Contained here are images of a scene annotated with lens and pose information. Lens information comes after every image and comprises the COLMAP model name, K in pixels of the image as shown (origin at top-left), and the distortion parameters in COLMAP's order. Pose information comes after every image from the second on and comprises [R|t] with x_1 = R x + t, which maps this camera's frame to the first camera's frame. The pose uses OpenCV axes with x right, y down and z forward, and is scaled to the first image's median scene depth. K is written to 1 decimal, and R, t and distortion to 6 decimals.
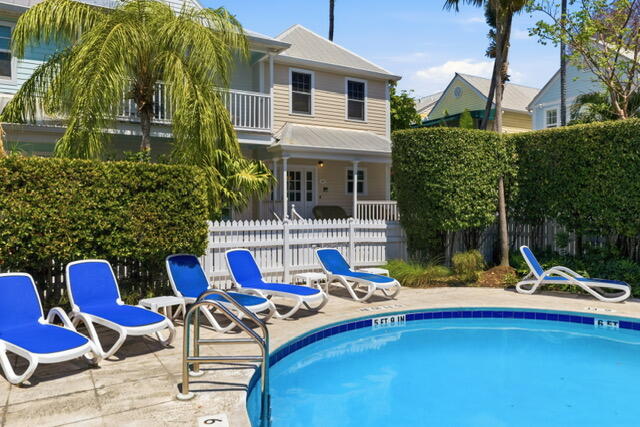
lens RADIAL K [[452.0, 0, 320.0], [0, 452.0, 213.5], [0, 0, 1]] dist [0.004707, -0.001855]
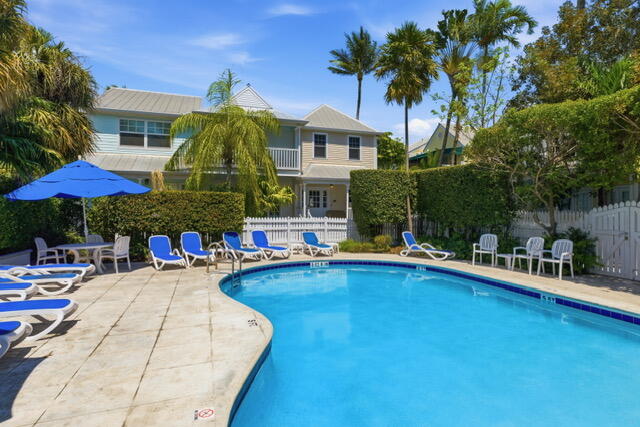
lens RADIAL K [[323.8, 0, 320.0], [0, 323.8, 213.5], [0, 0, 1]] dist [0.000594, 0.000220]
pose [[0.980706, 0.006029, -0.195396, 0.310316], [-0.007228, 0.999959, -0.005421, 0.003138], [0.195355, 0.006729, 0.980709, -0.349130]]
